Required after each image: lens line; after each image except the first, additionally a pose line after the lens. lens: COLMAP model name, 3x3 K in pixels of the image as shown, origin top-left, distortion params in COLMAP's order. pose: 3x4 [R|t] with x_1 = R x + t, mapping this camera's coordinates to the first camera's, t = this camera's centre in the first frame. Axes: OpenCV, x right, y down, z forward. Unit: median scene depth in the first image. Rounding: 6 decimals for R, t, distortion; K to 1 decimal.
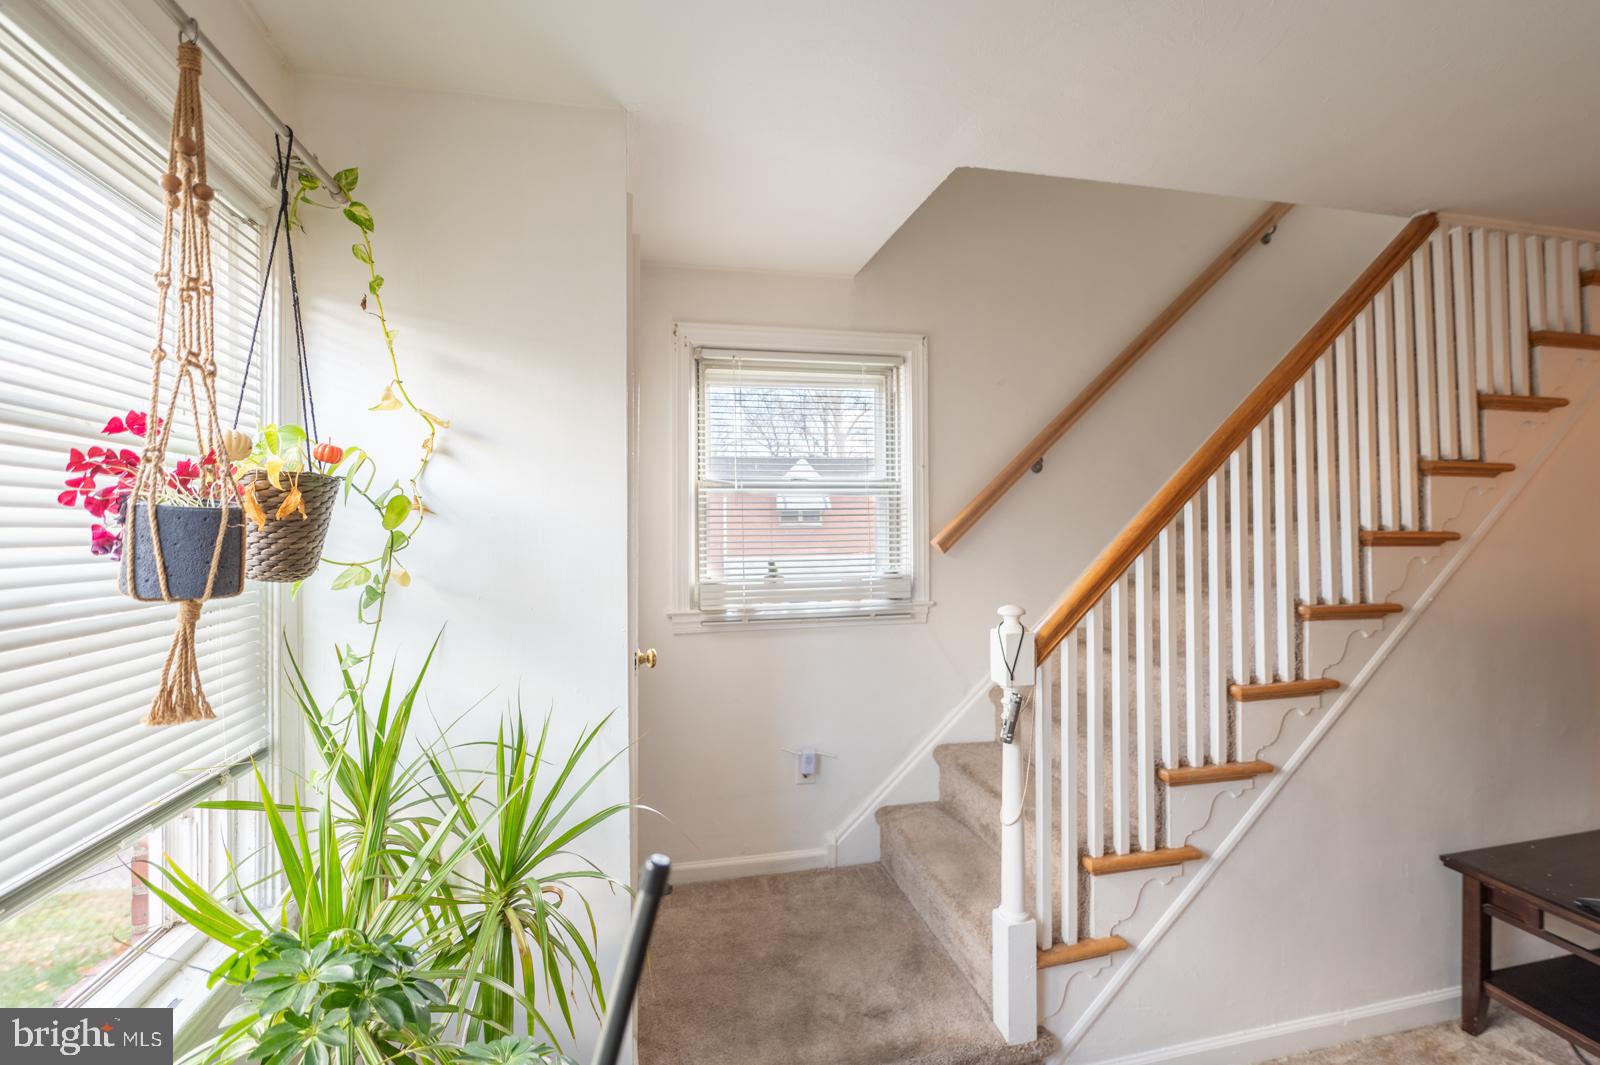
lens RADIAL K [[730.1, 0, 800.5], [0, 730.1, 521.0], [0, 0, 1]] dist [0.001083, 0.000024]
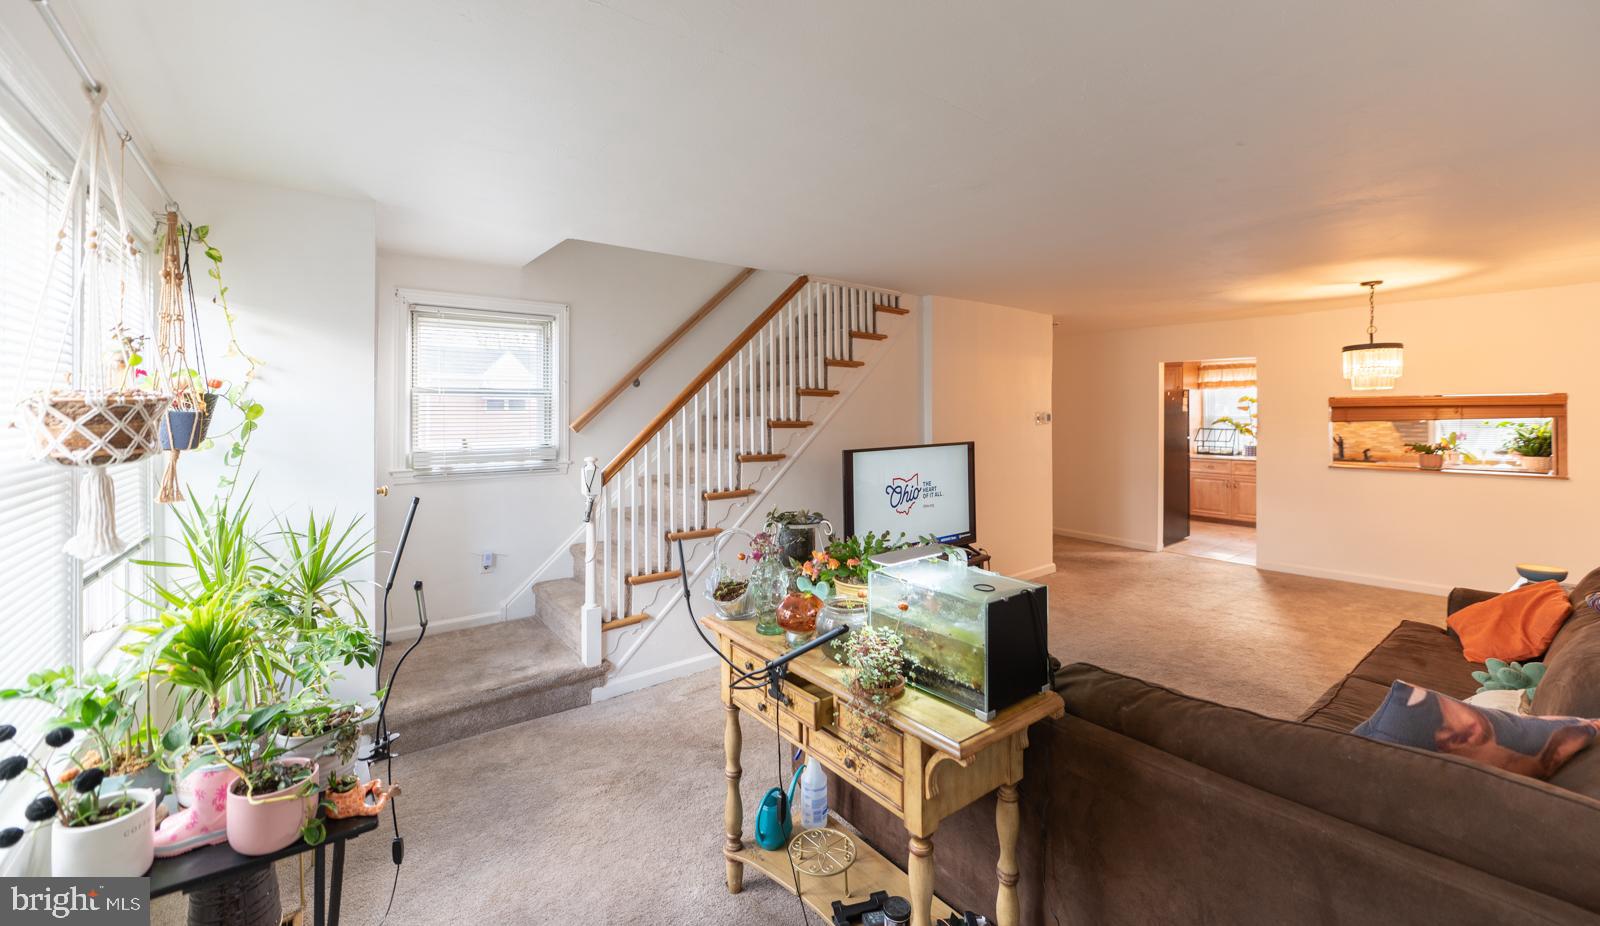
lens RADIAL K [[629.5, 0, 804.3], [0, 629.5, 409.1], [0, 0, 1]] dist [-0.010222, -0.000091]
pose [[0.907172, 0.009193, 0.420660, 0.073331], [-0.010343, 0.999946, 0.000453, -0.022891], [-0.420633, -0.004762, 0.907218, -0.731006]]
